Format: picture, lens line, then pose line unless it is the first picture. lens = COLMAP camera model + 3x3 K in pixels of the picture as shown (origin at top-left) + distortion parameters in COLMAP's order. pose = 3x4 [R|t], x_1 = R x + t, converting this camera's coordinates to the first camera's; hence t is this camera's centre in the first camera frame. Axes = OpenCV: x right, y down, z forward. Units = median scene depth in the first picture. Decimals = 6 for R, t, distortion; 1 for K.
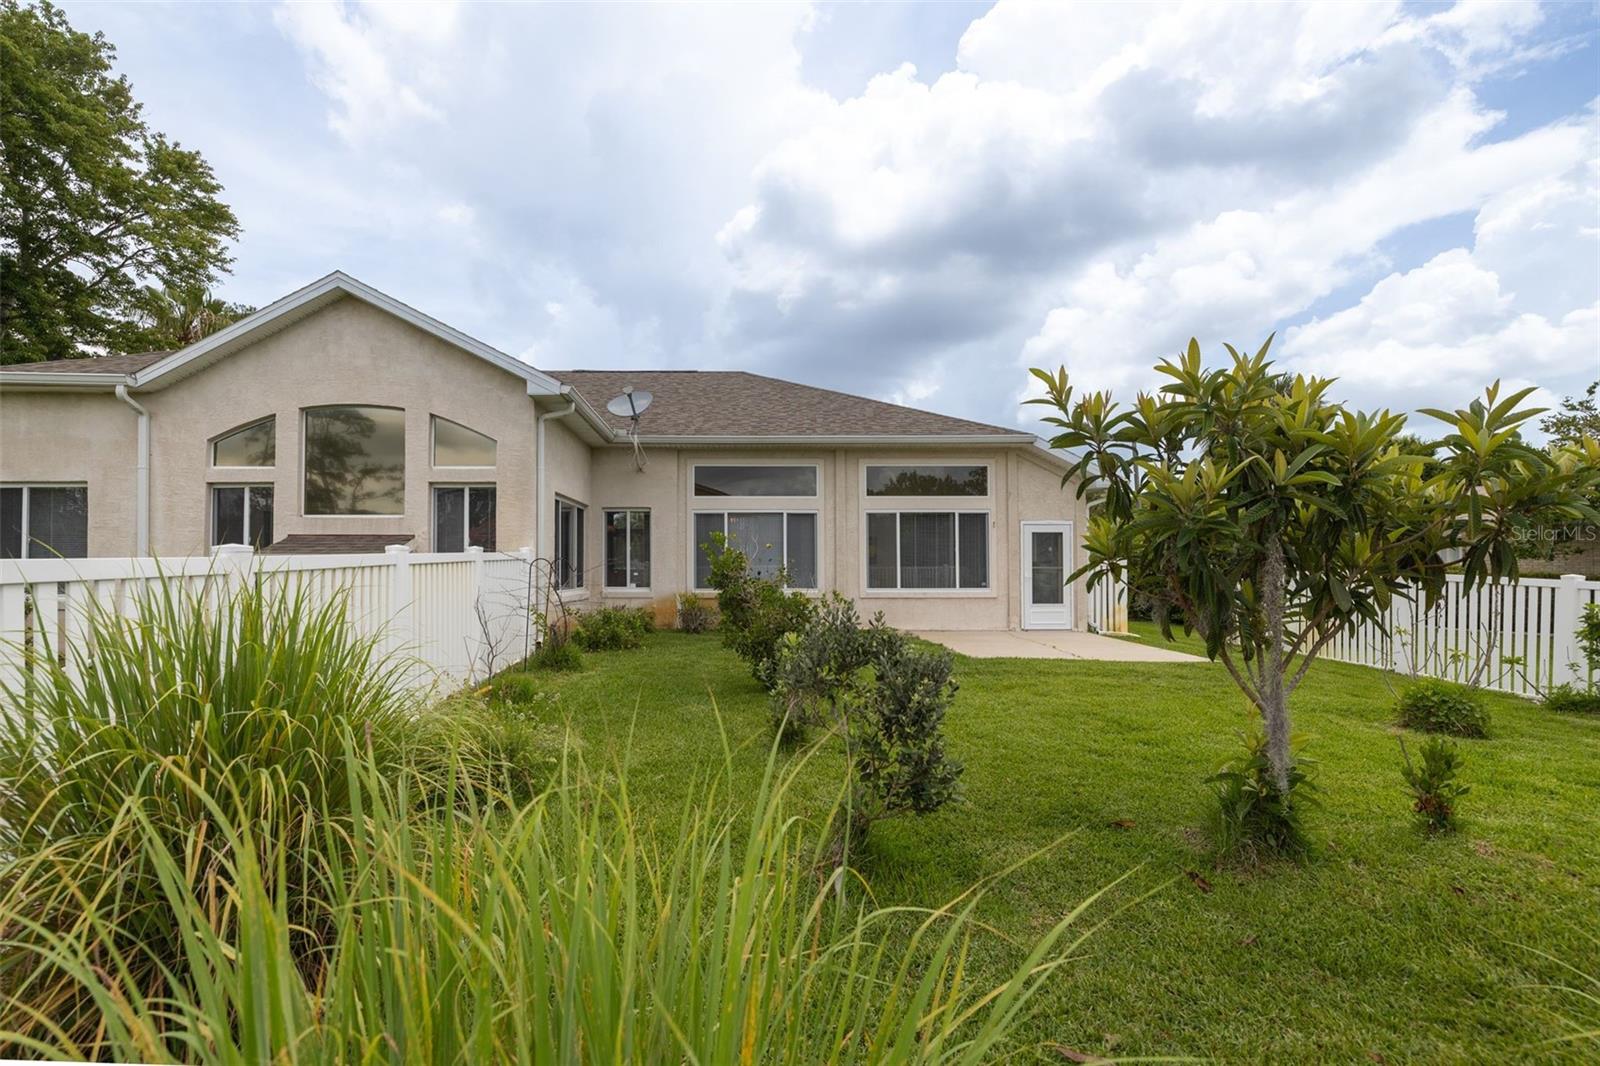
lens RADIAL K [[669.8, 0, 797.0], [0, 669.8, 537.4], [0, 0, 1]] dist [0.000884, 0.000314]
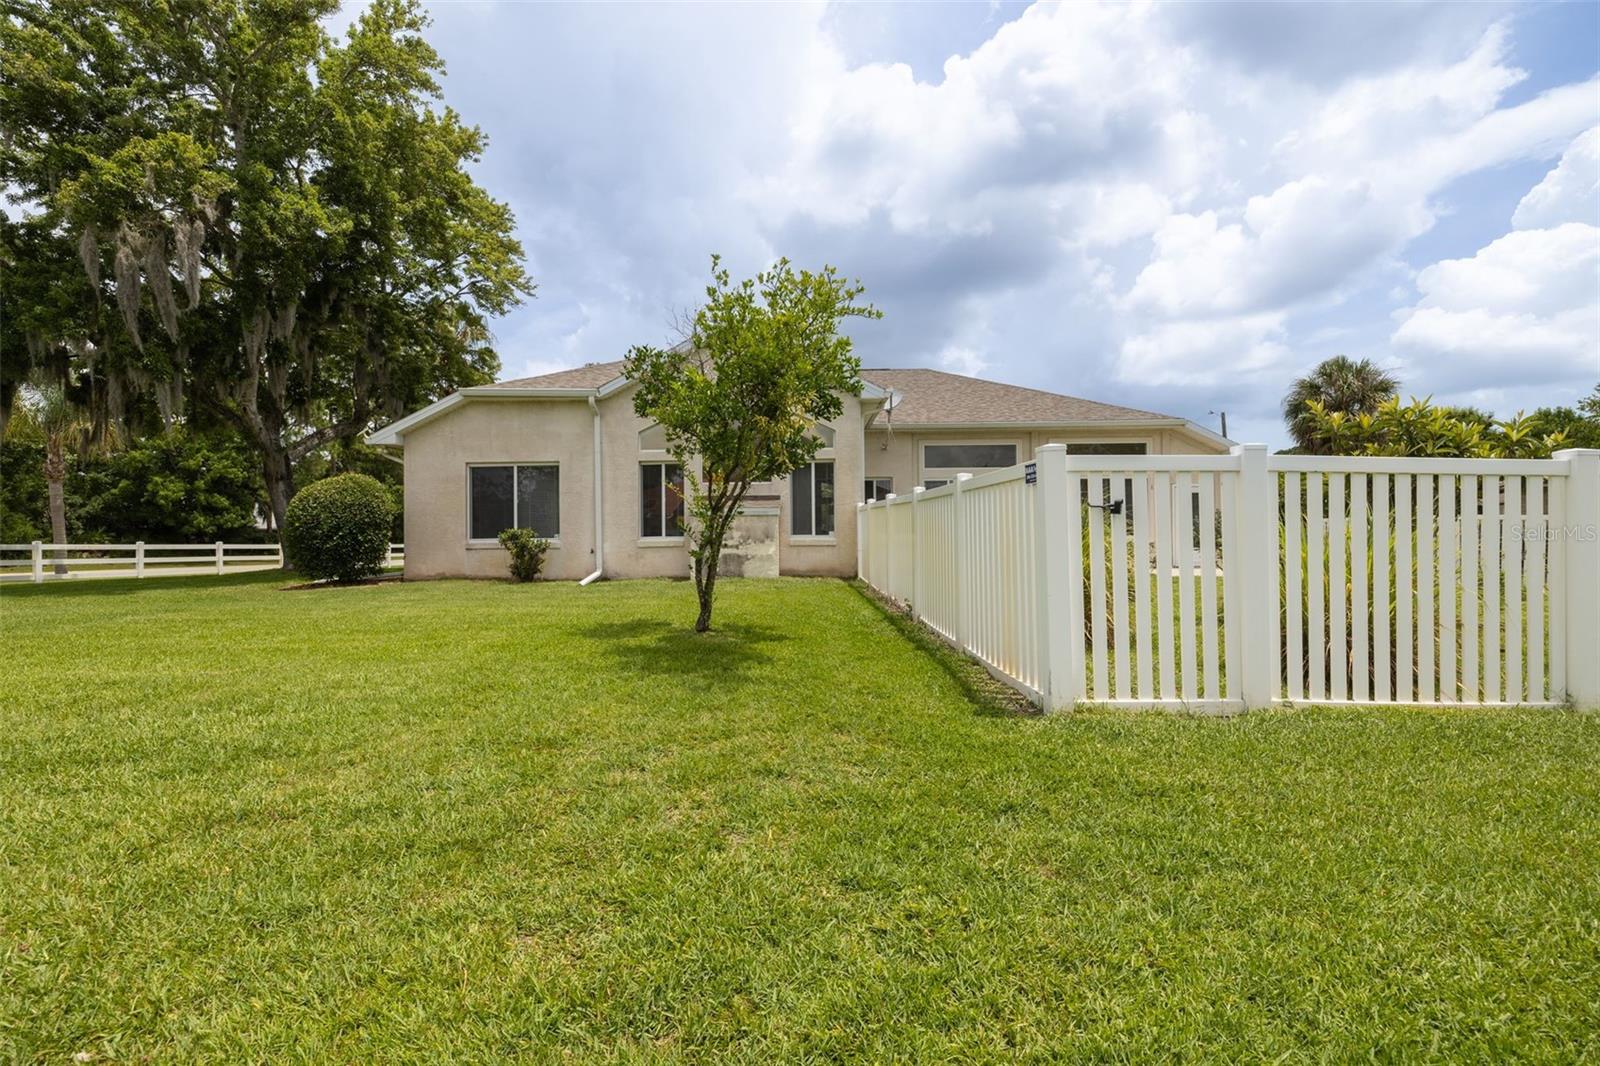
lens RADIAL K [[670.1, 0, 800.0], [0, 670.1, 533.0], [0, 0, 1]] dist [0.001514, 0.000234]
pose [[0.999921, -0.011944, -0.004038, -0.516329], [0.012072, 0.999371, 0.033330, 0.031745], [0.003637, -0.033377, 0.999436, -0.477490]]
